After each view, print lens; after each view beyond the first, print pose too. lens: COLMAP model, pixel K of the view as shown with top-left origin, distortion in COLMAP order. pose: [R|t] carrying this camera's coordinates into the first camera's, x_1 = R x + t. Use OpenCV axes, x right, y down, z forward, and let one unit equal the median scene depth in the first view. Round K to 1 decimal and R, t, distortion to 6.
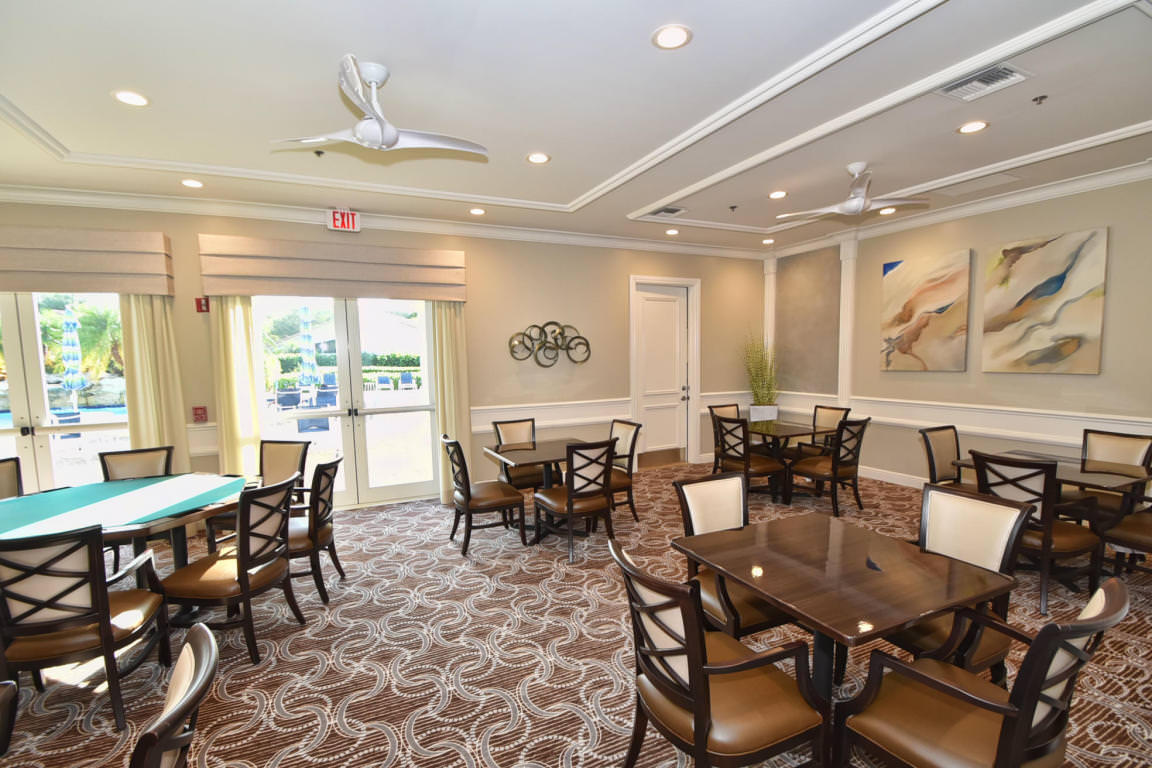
lens RADIAL K [[522.4, 0, 575.5], [0, 522.4, 391.4], [0, 0, 1]] dist [-0.000481, 0.000058]
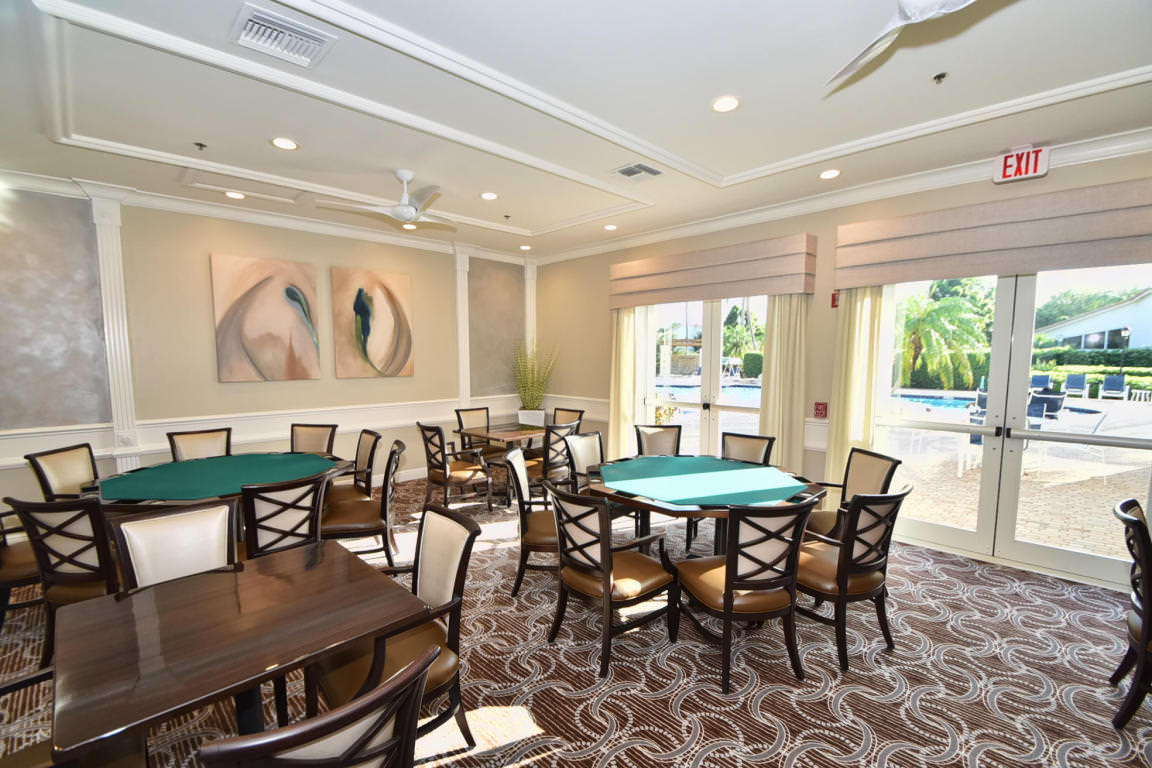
lens RADIAL K [[509.7, 0, 572.1], [0, 509.7, 402.8], [0, 0, 1]] dist [-0.011091, -0.002274]
pose [[0.327618, 0.108226, -0.938591, 0.045973], [-0.075239, 0.993251, 0.088266, -0.023604], [0.941810, 0.041702, 0.333550, 0.264874]]
